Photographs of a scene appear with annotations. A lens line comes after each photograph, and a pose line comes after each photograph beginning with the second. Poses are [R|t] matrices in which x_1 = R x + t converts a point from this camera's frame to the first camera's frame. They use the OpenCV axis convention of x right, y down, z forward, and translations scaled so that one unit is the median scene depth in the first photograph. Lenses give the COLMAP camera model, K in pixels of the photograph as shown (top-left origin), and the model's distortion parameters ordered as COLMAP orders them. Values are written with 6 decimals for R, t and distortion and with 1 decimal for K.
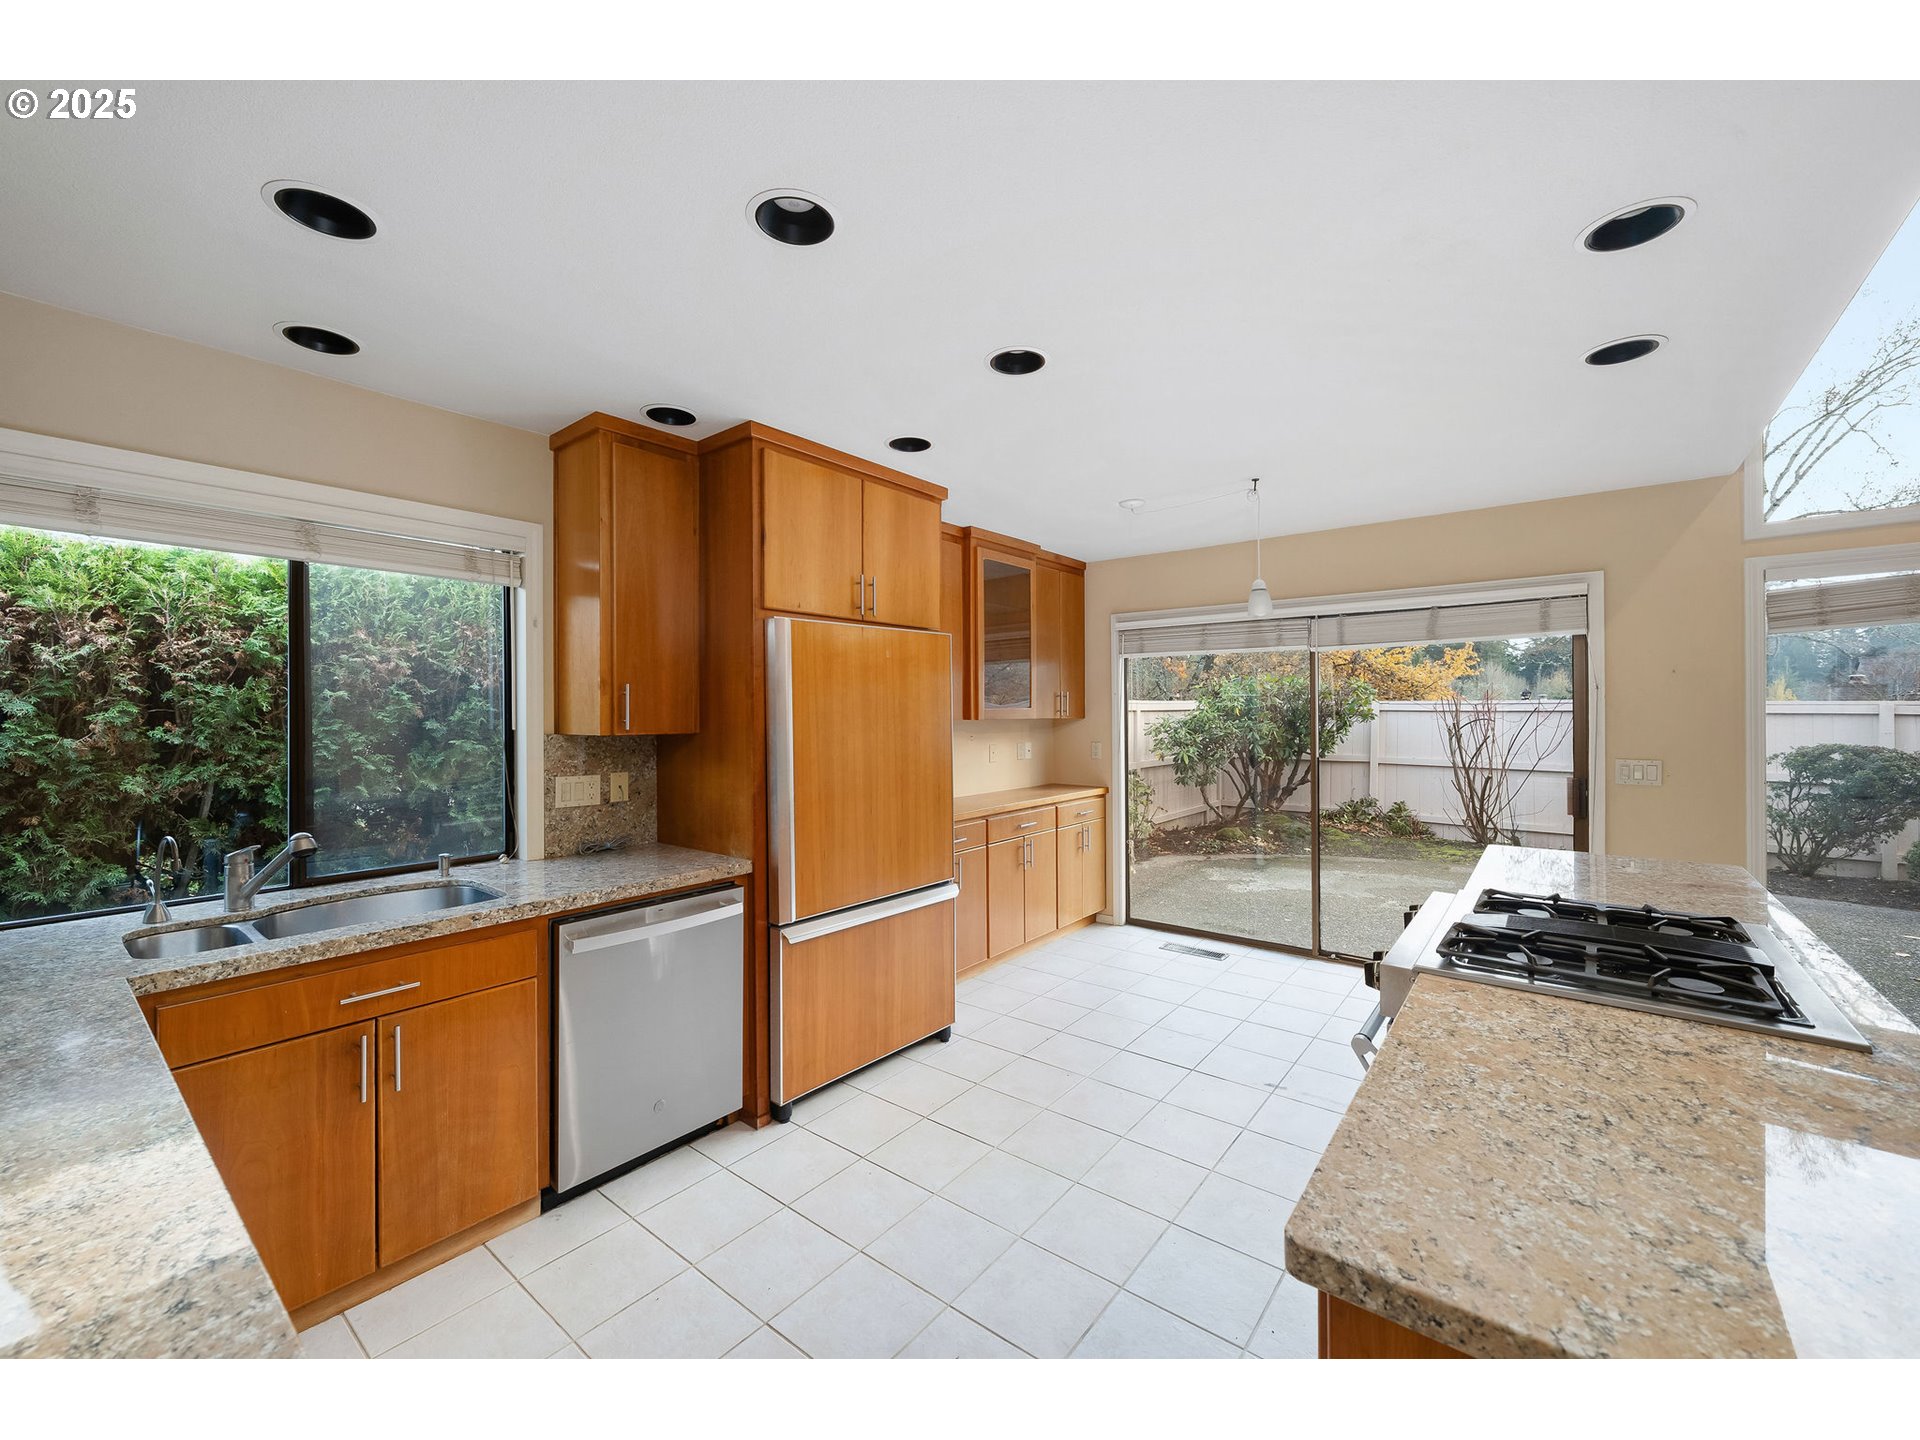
lens RADIAL K [[783.0, 0, 949.7], [0, 783.0, 709.6], [0, 0, 1]] dist [-0.000422, -0.000043]
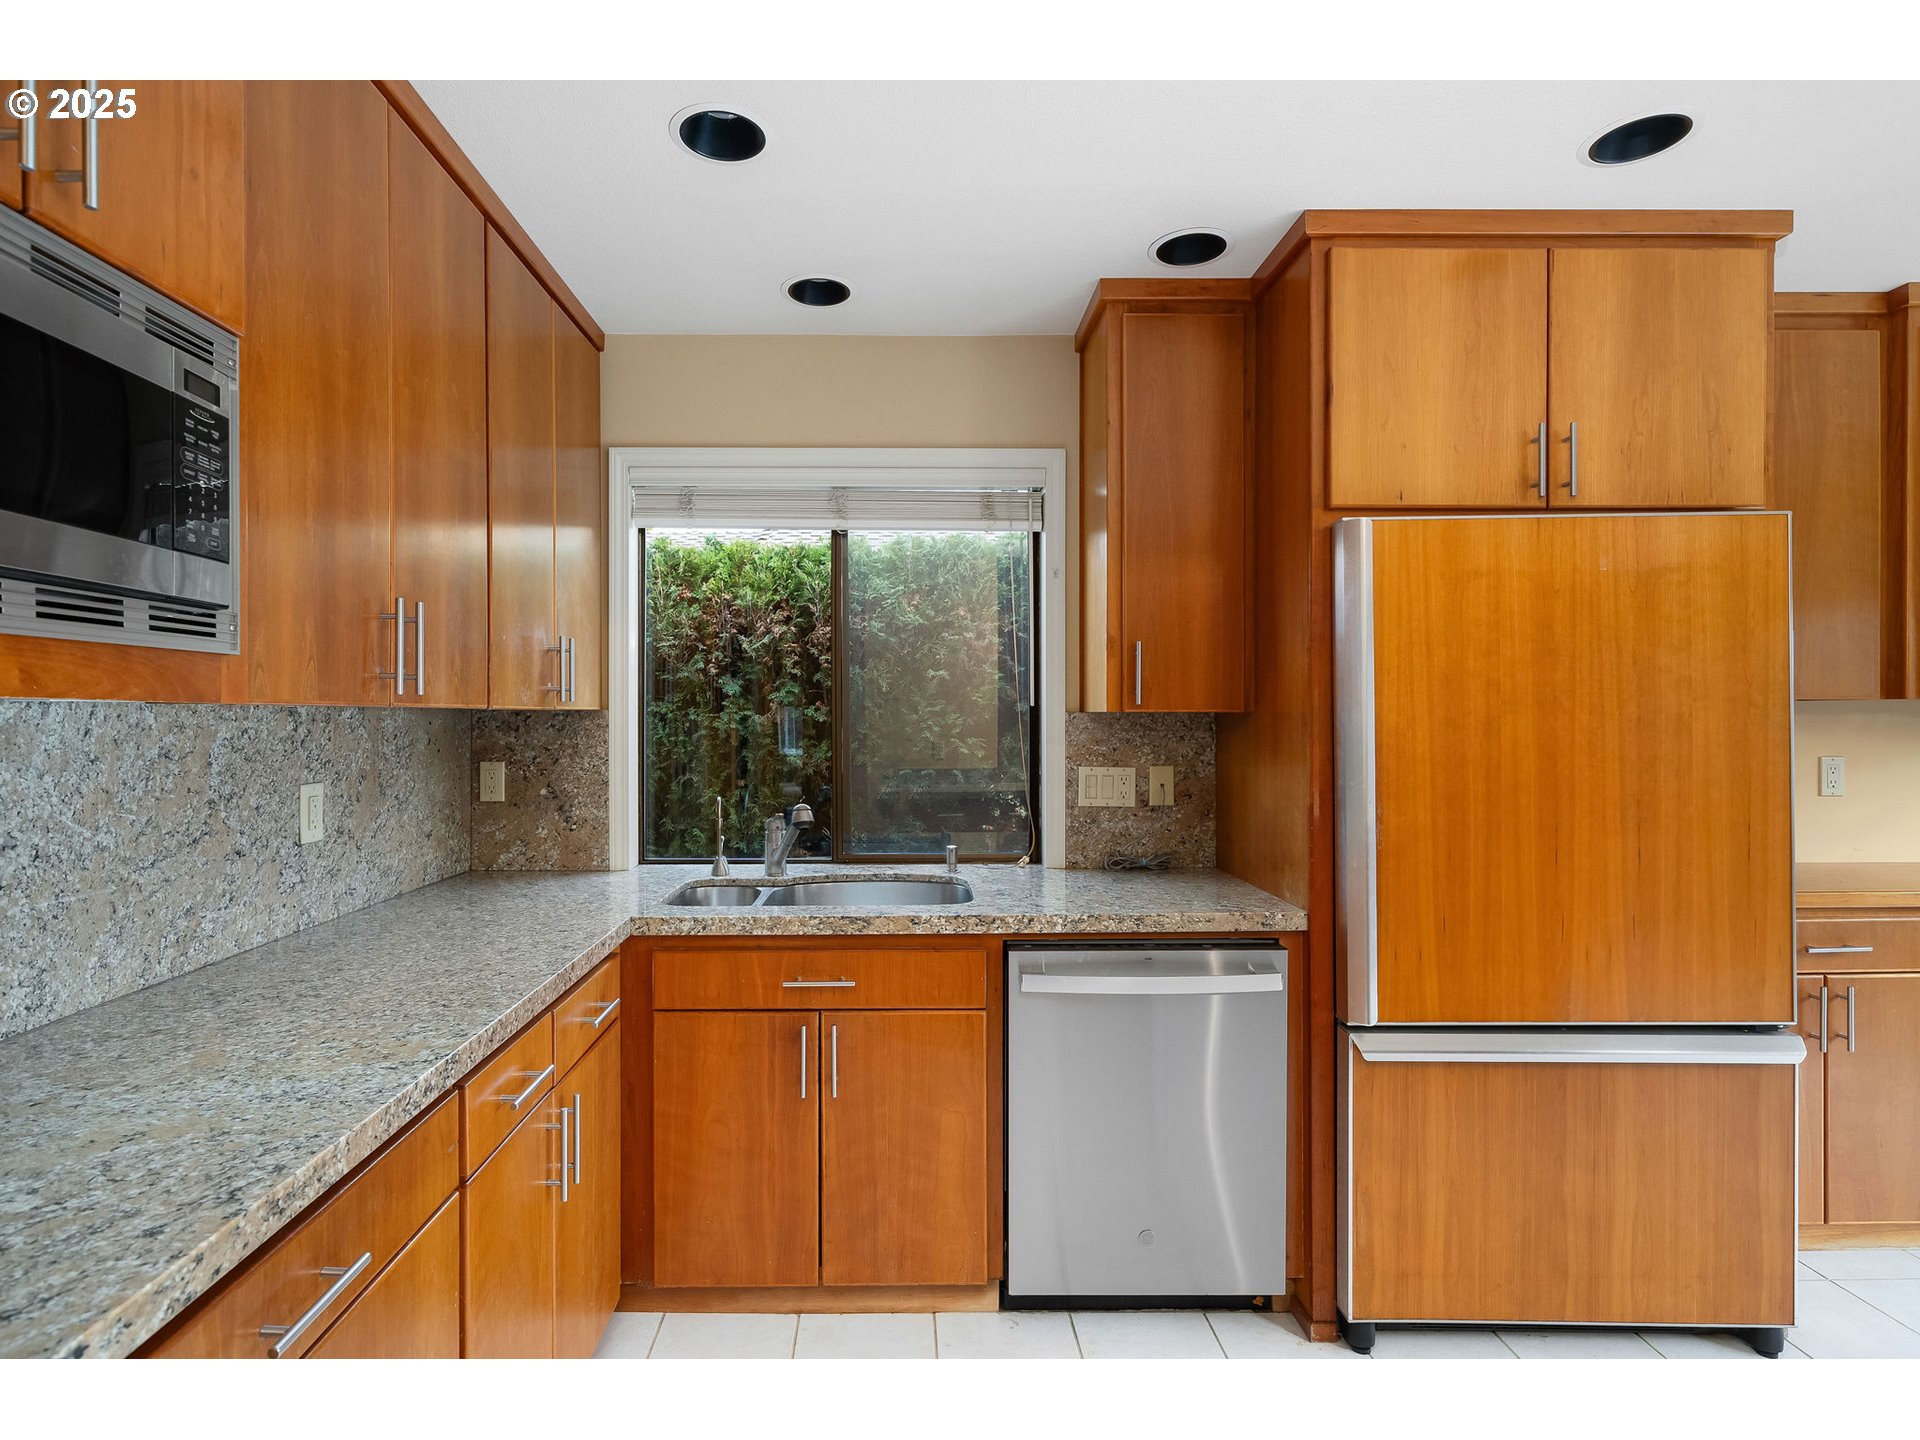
lens RADIAL K [[961.2, 0, 956.4], [0, 961.2, 724.4], [0, 0, 1]] dist [0.002075, -0.000999]
pose [[0.637081, 0.007727, -0.770758, 0.164130], [-0.001228, 0.999959, 0.009010, 0.035500], [0.770796, -0.004794, 0.637064, 0.291918]]
